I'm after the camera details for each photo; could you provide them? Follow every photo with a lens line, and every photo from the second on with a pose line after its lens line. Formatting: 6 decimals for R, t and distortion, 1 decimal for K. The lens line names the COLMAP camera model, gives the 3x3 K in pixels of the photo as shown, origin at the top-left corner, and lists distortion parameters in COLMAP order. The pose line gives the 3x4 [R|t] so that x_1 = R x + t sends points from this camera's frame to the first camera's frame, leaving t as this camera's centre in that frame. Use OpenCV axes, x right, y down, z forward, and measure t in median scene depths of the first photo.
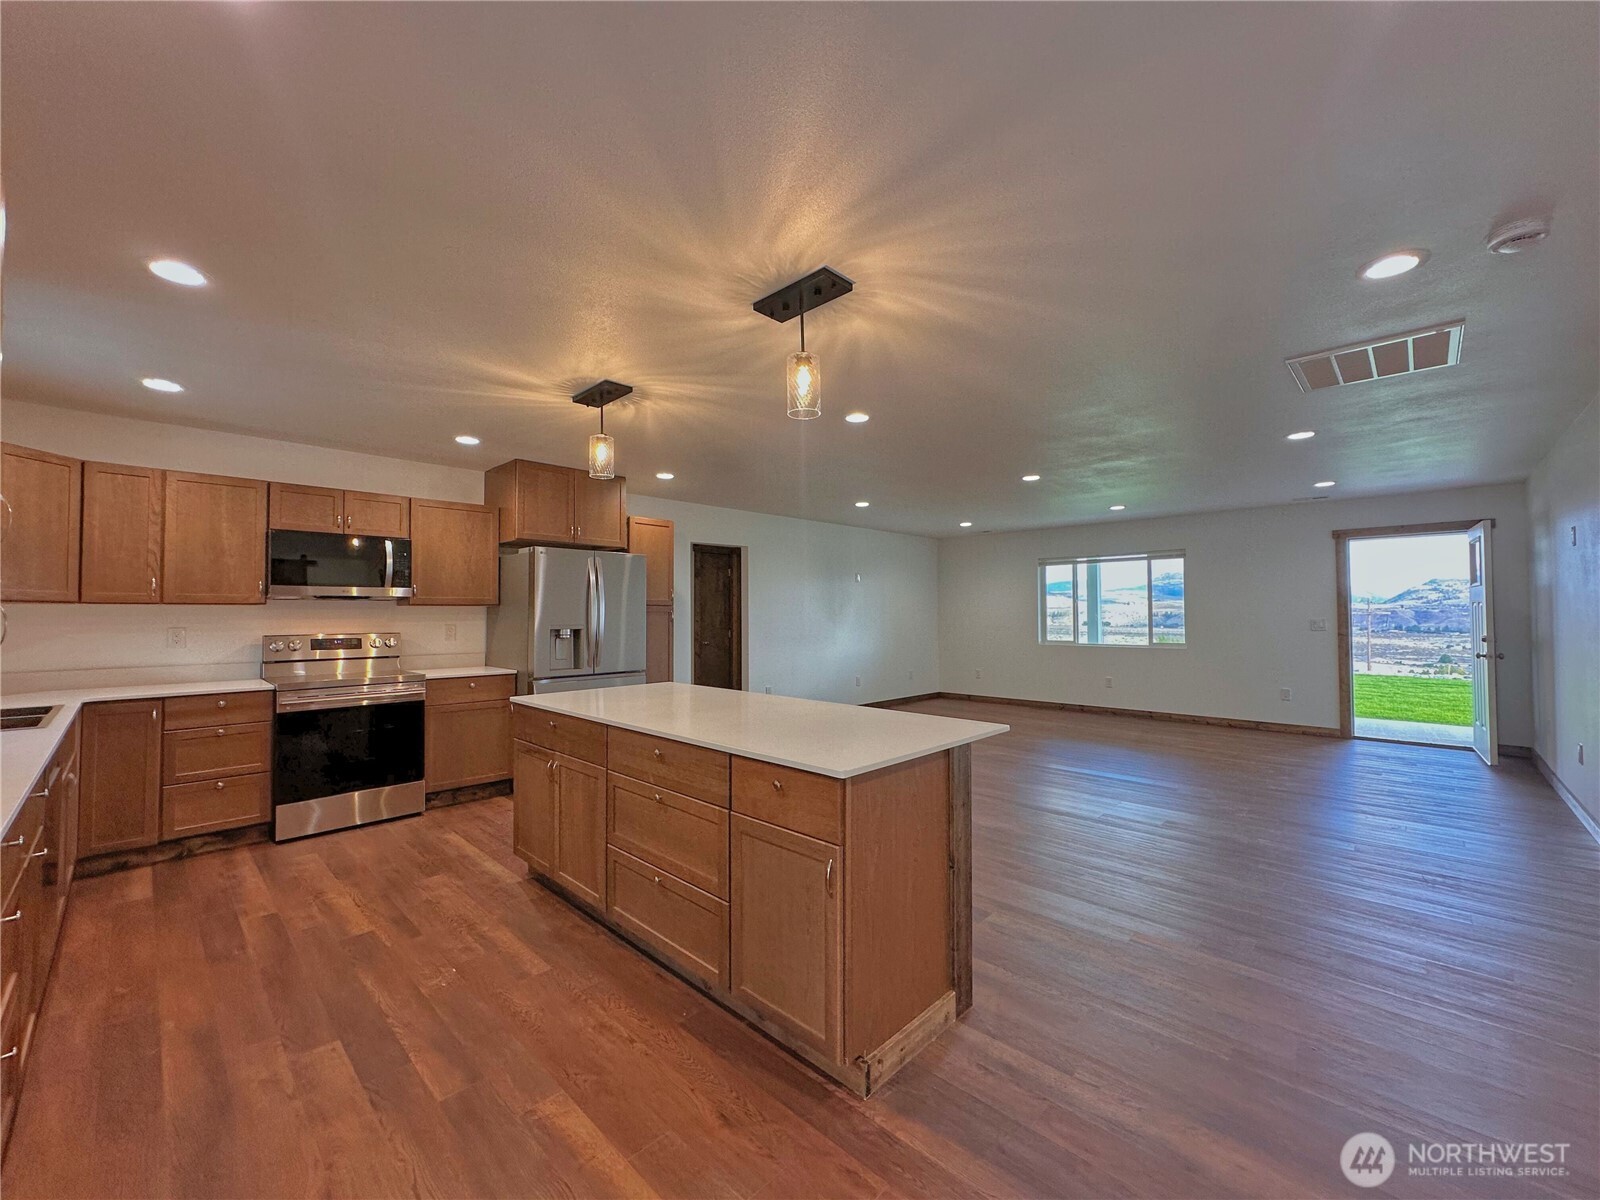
lens RADIAL K [[637.0, 0, 801.1], [0, 637.0, 596.9], [0, 0, 1]] dist [-0.002147, 0.000139]
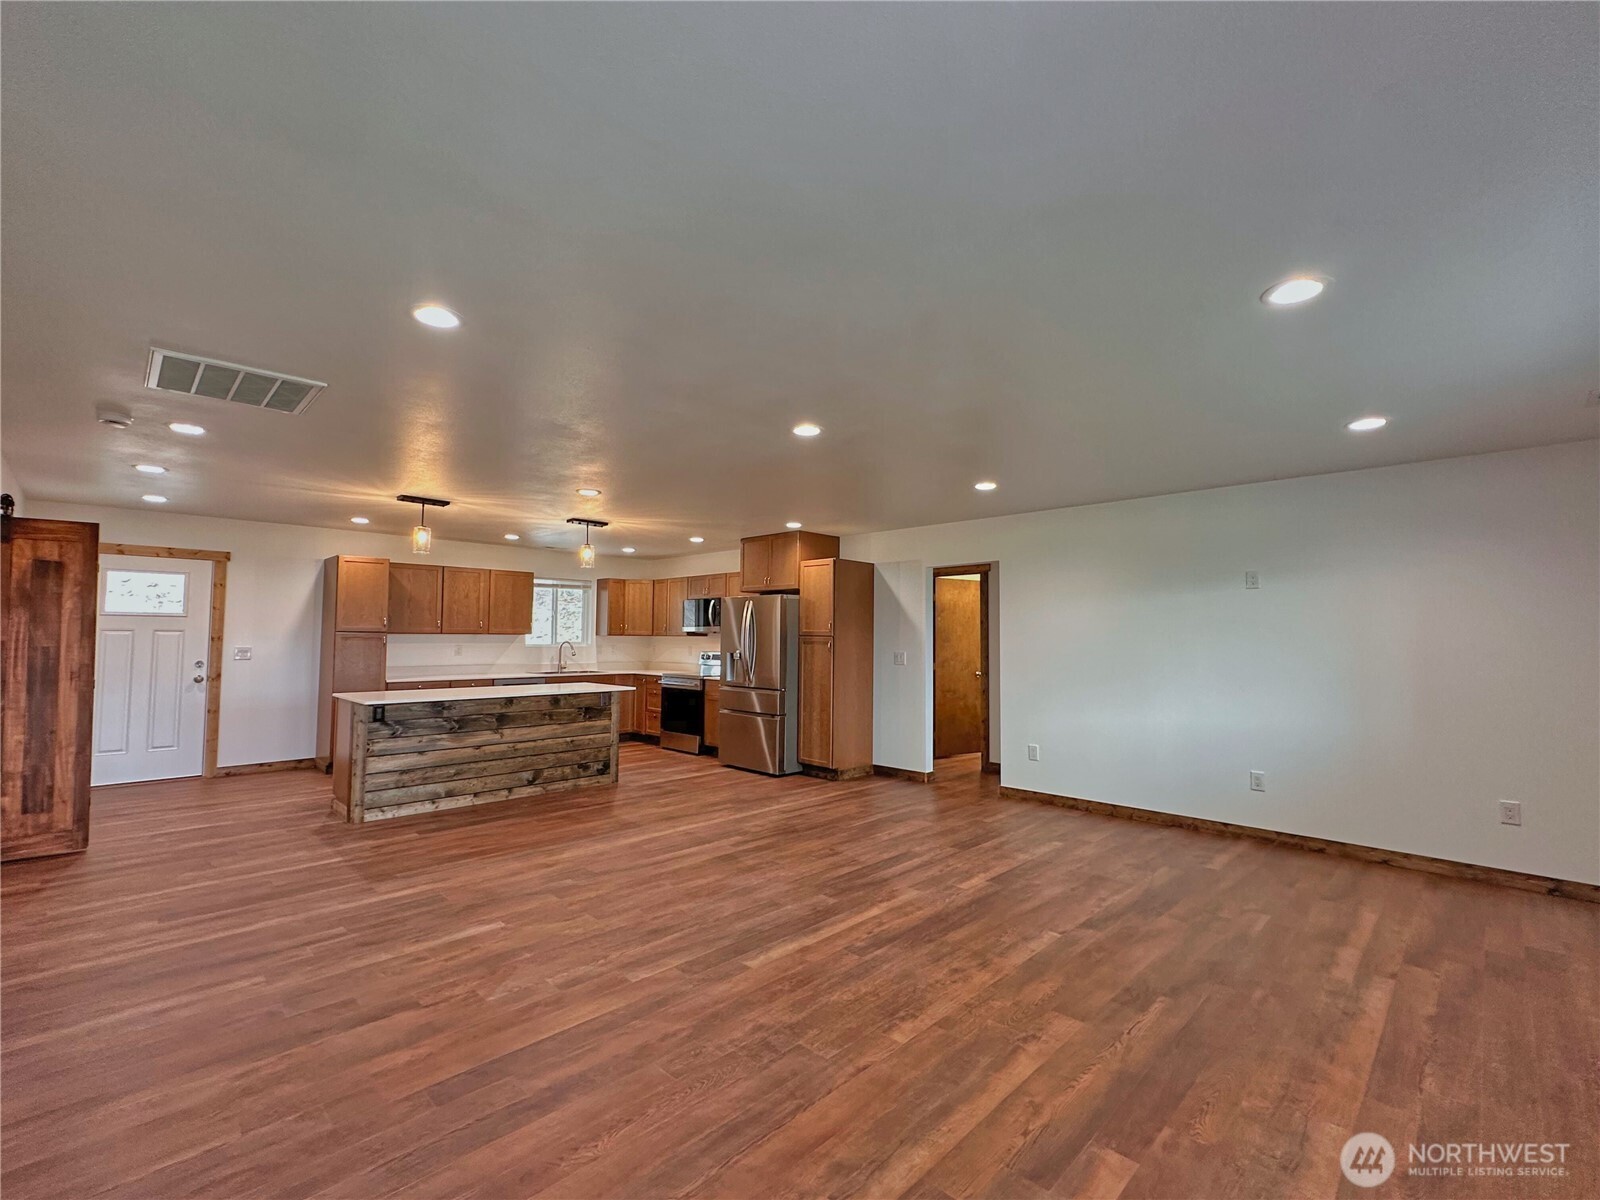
lens RADIAL K [[707.9, 0, 800.0], [0, 707.9, 600.0], [0, 0, 1]] dist [0.000652, 0.000521]
pose [[-0.017671, -0.049044, -0.998640, 1.300716], [0.017116, 0.998635, -0.049347, 0.012811], [0.999697, -0.017965, -0.016807, 1.251854]]
